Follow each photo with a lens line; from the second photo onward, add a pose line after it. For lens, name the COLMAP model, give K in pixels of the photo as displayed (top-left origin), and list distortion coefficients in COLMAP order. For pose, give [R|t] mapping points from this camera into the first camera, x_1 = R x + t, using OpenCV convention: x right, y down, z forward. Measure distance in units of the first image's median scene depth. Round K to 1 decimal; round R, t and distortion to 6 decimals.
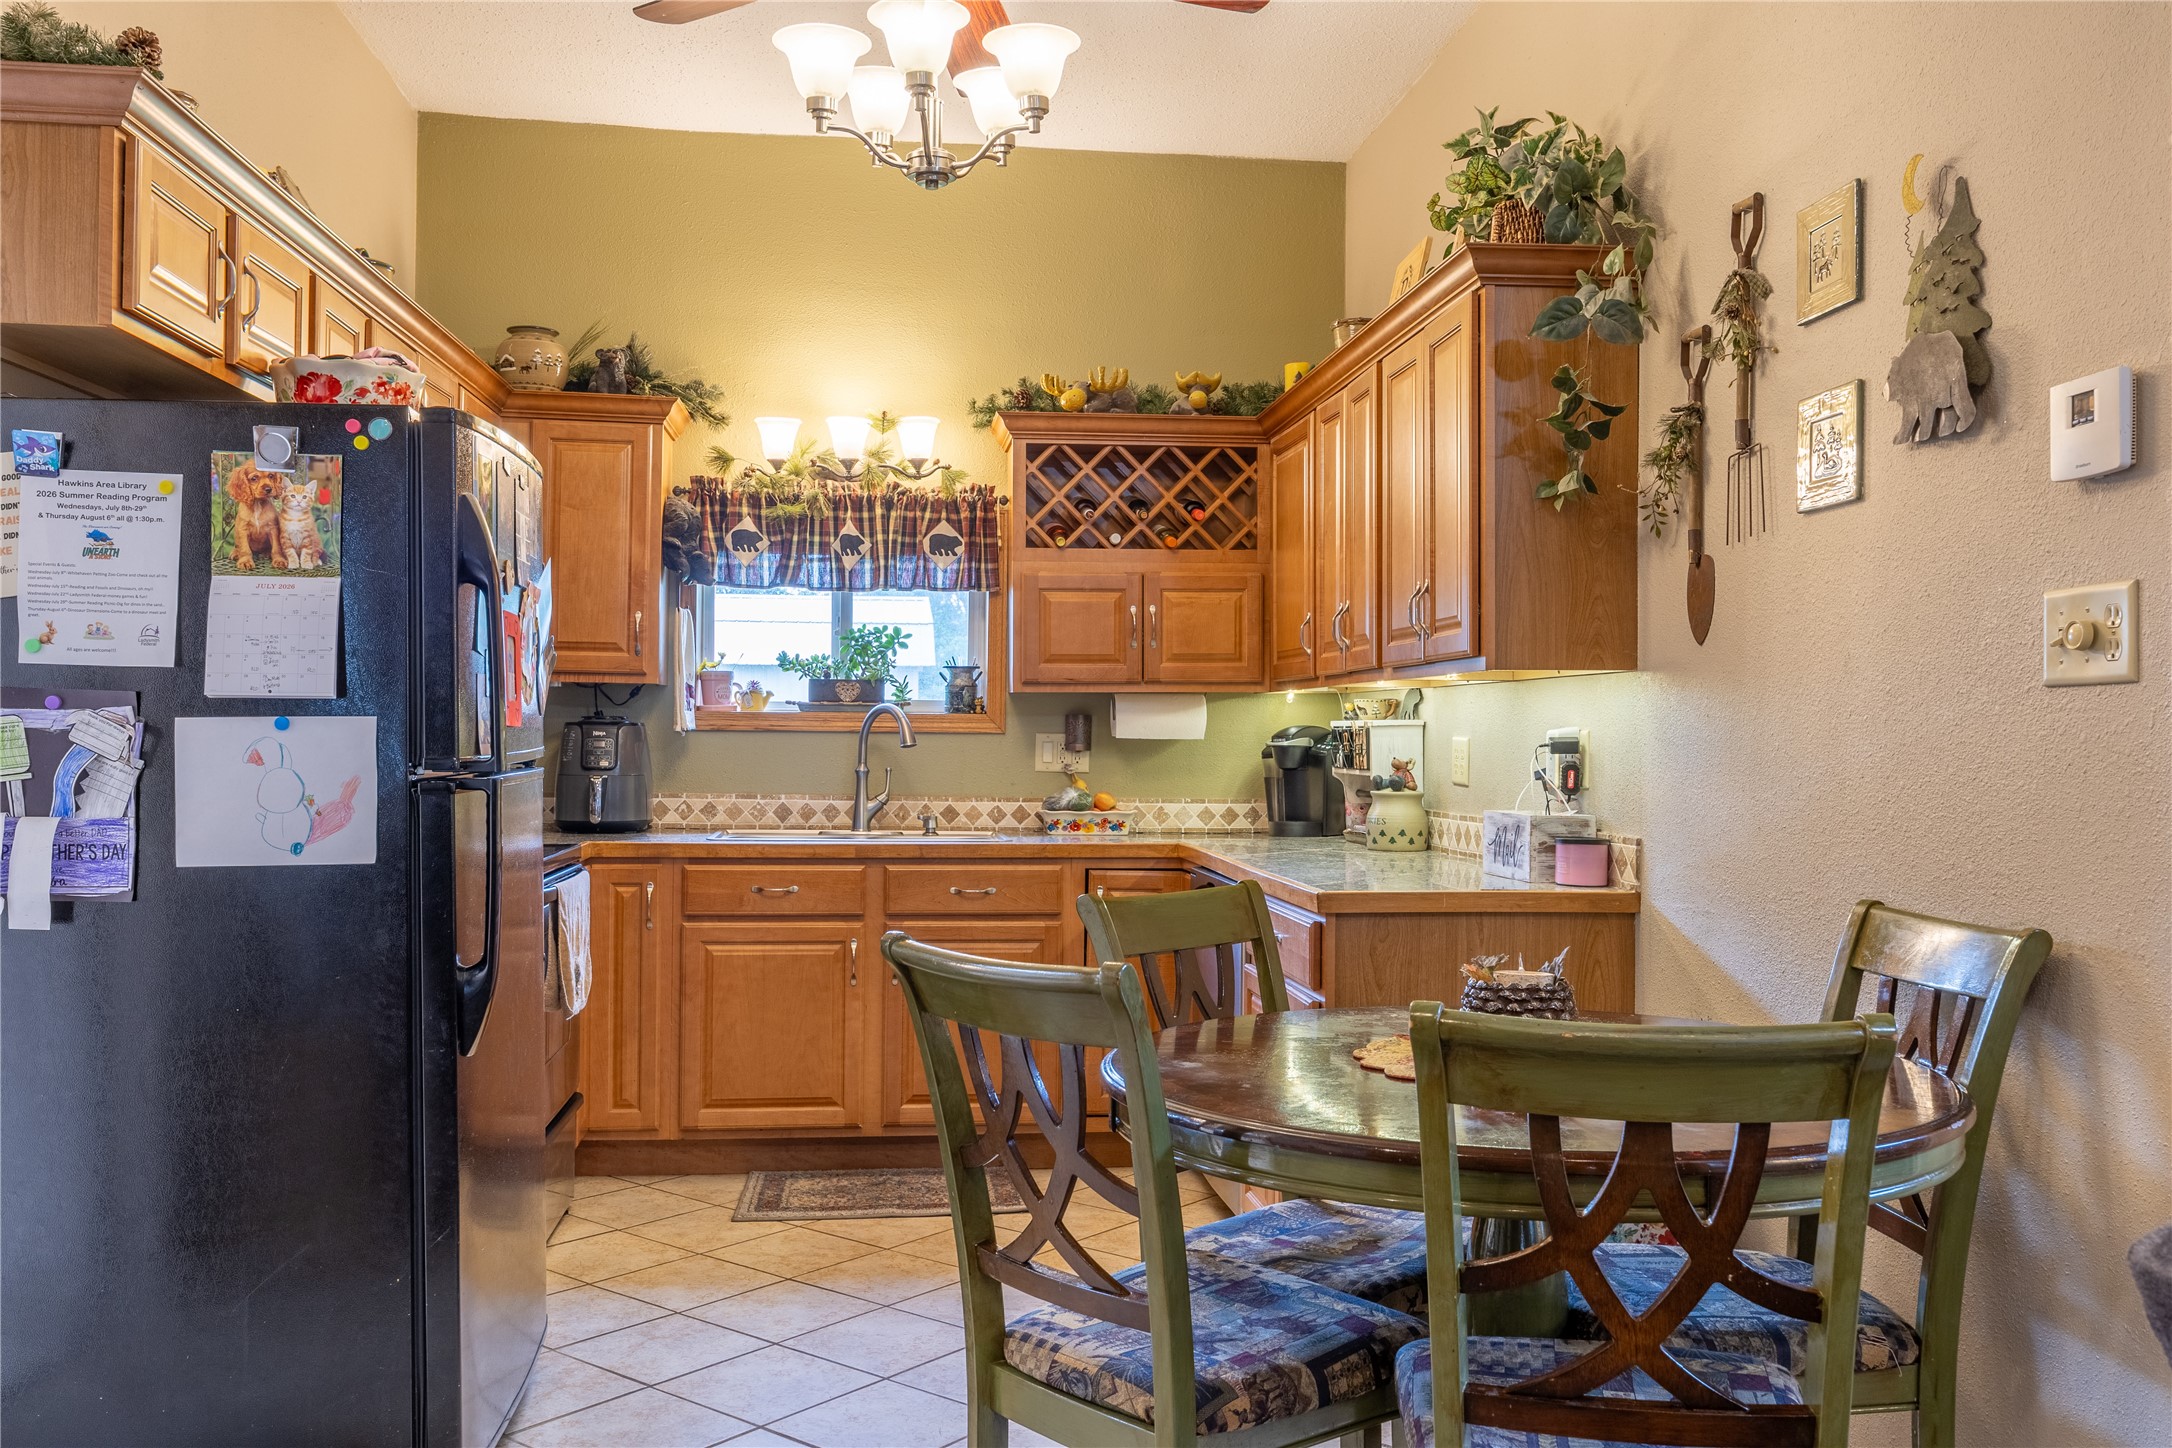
lens RADIAL K [[1789.6, 0, 1097.7], [0, 1789.6, 723.9], [0, 0, 1]] dist [-0.013403, 0.039997]
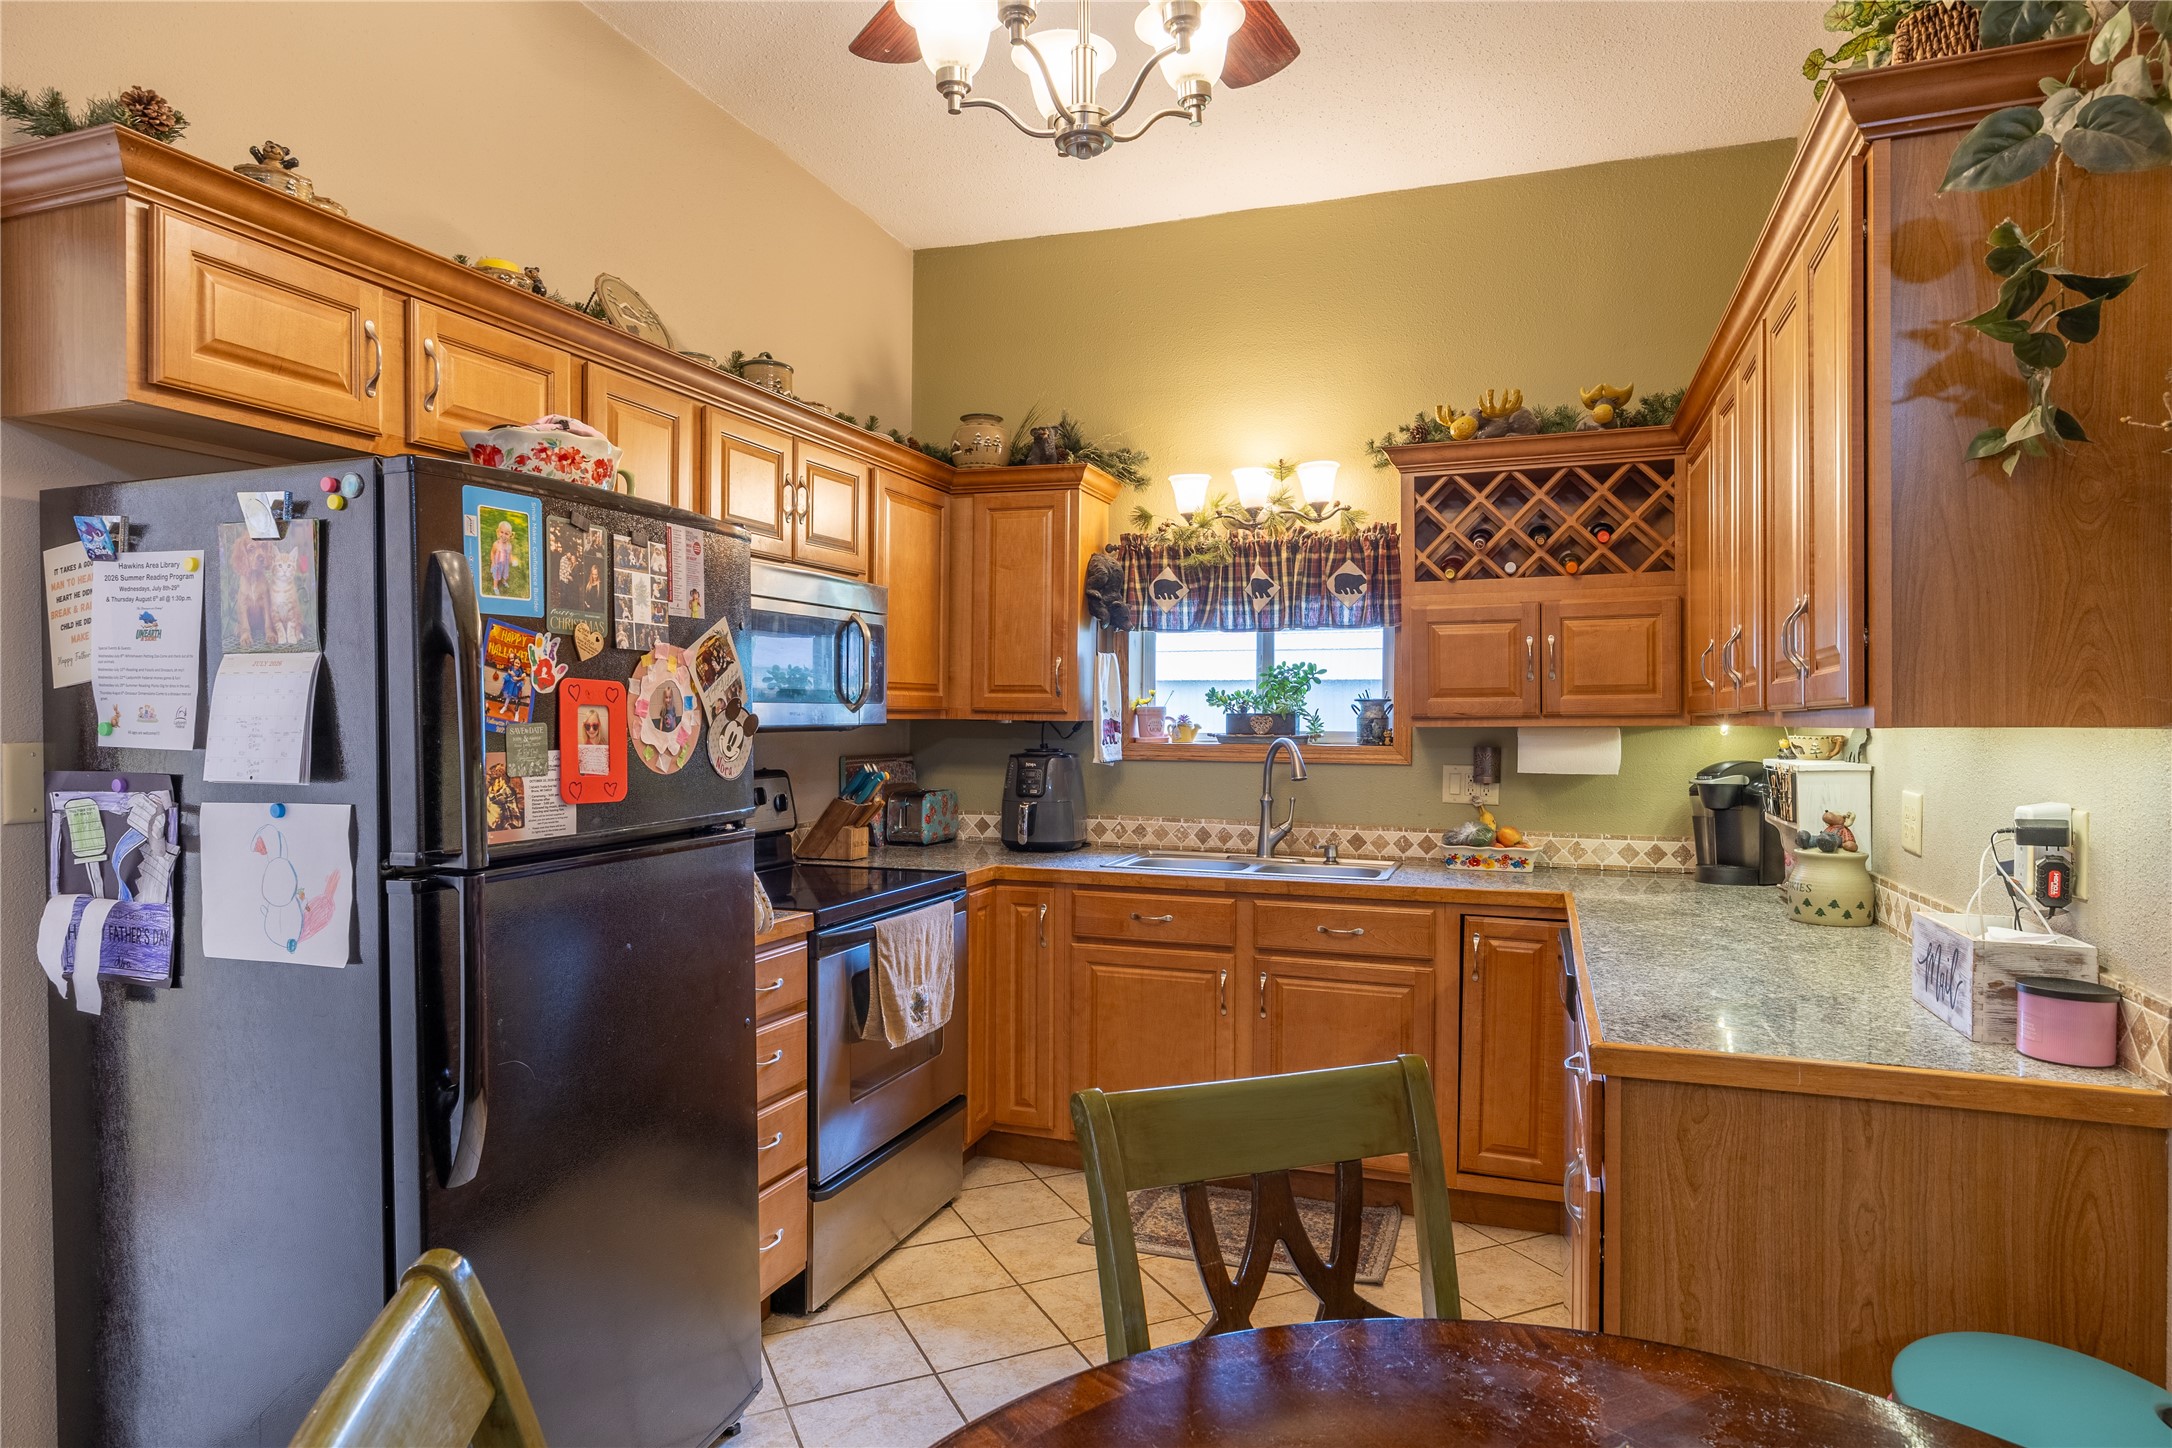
lens RADIAL K [[1236.7, 0, 1089.1], [0, 1236.7, 725.7], [0, 0, 1]] dist [-0.004152, 0.000476]
pose [[0.895600, -0.002431, -0.444853, 0.110526], [0.004773, 0.999980, 0.004146, -0.023719], [0.444834, -0.005836, 0.895594, 0.321794]]
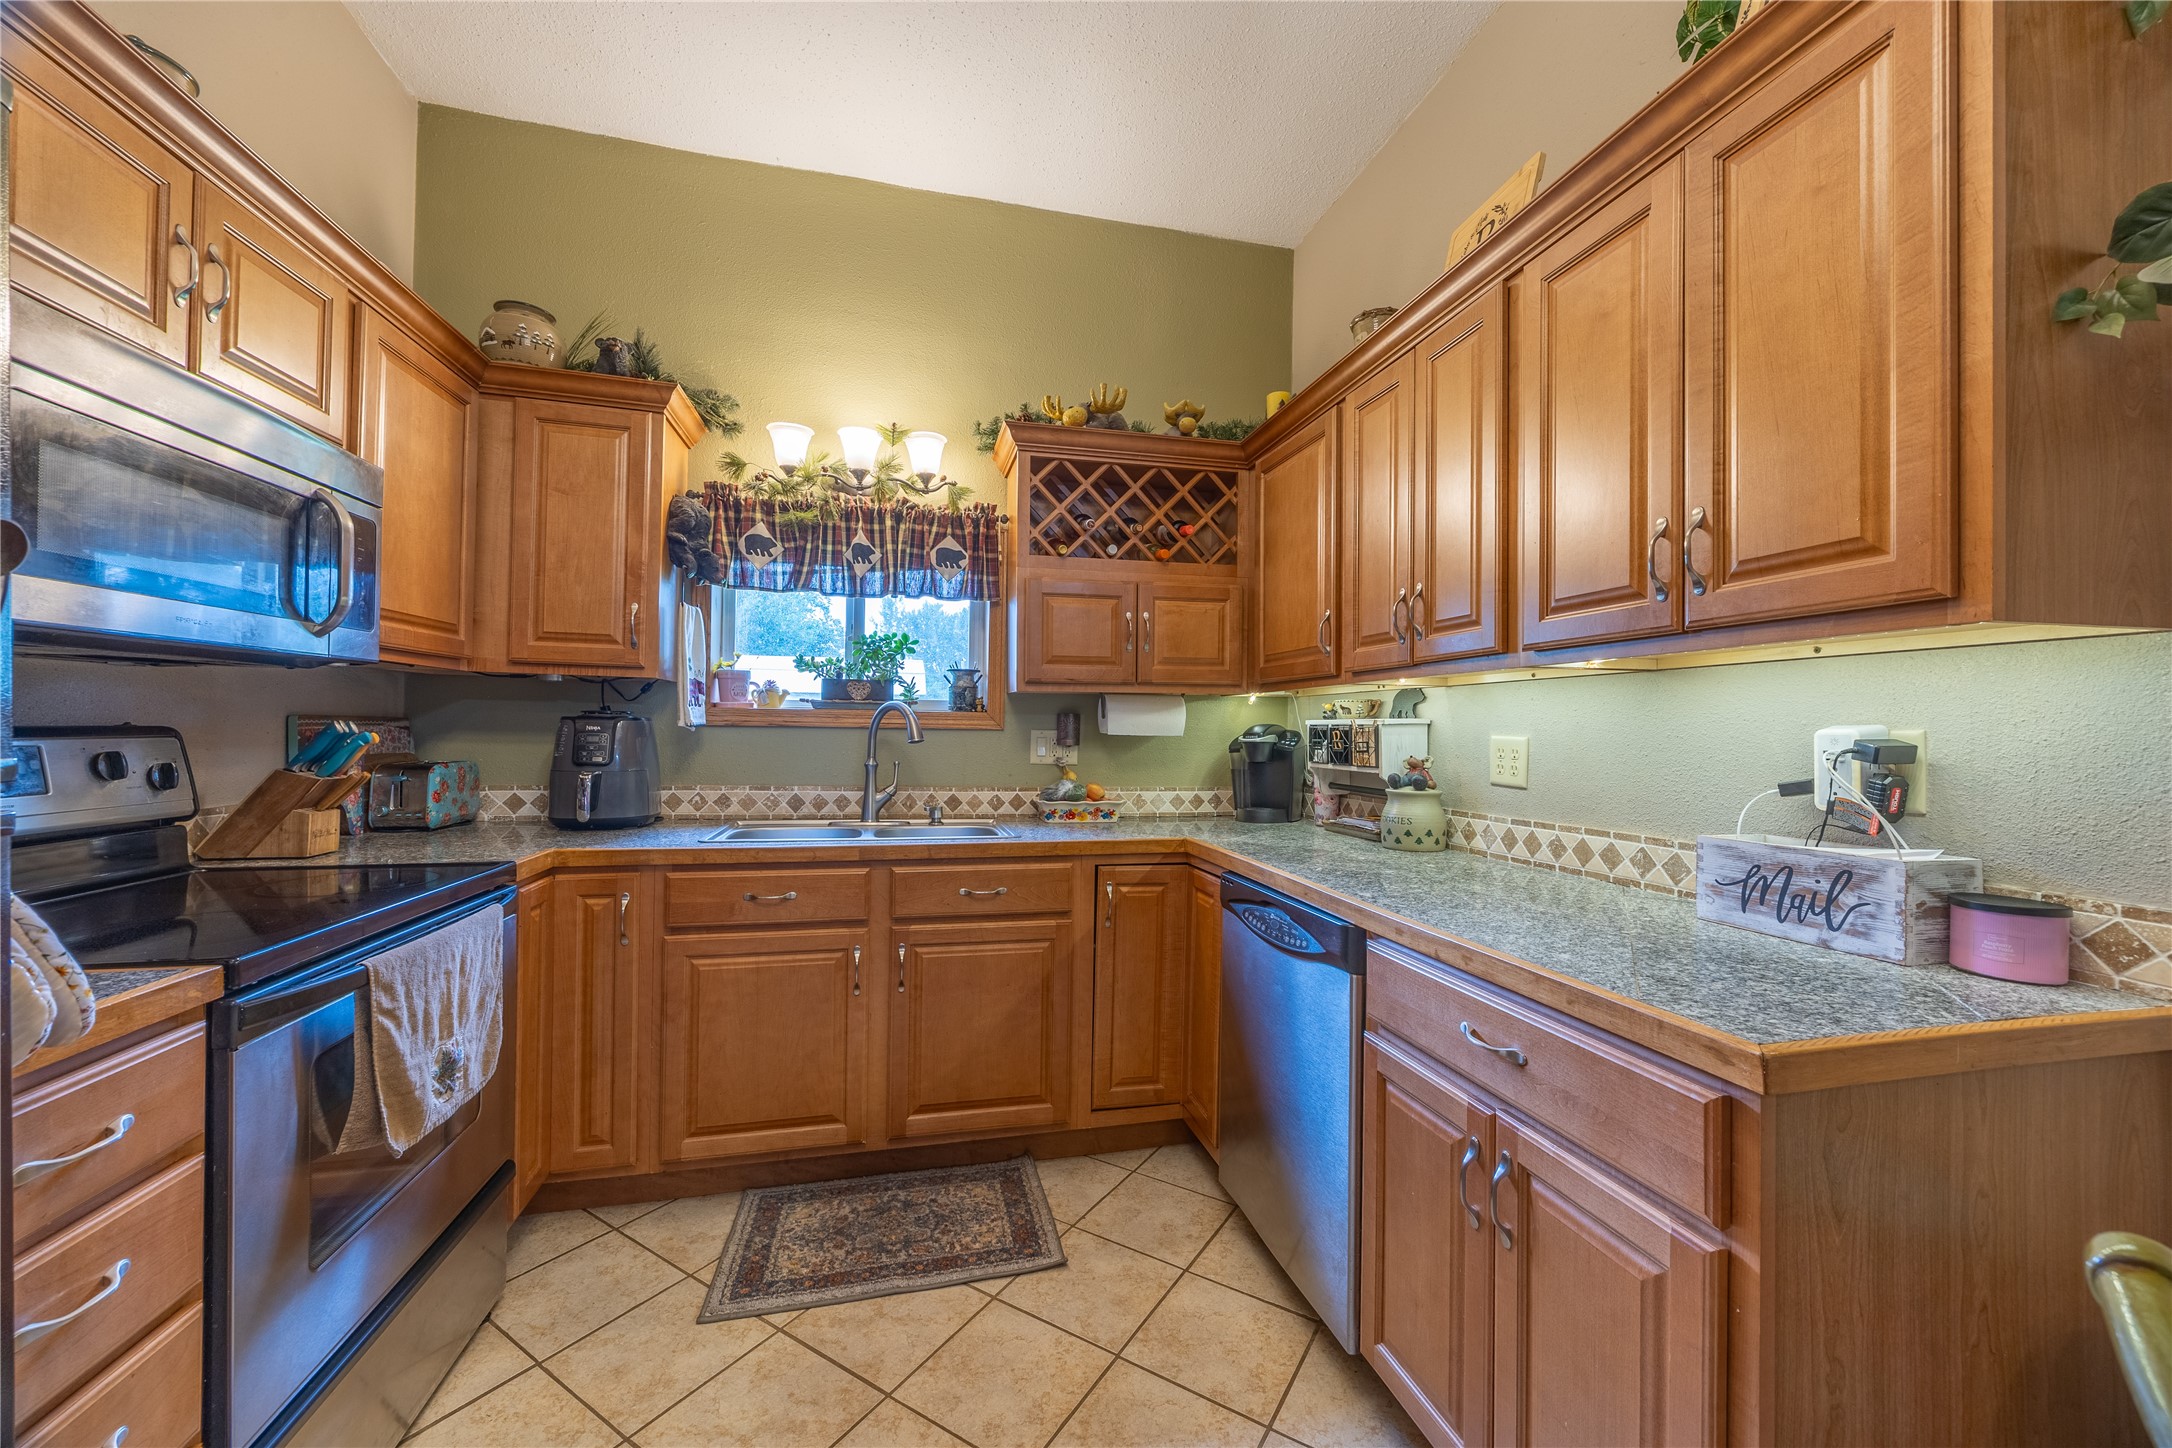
lens RADIAL K [[861.4, 0, 1089.9], [0, 861.4, 719.8], [0, 0, 1]] dist [0.014868, -0.002511]
pose [[0.994779, 0.005596, 0.101897, -0.060064], [-0.004960, 0.999967, -0.006490, 0.002552], [-0.101930, 0.005951, 0.994774, 0.523191]]
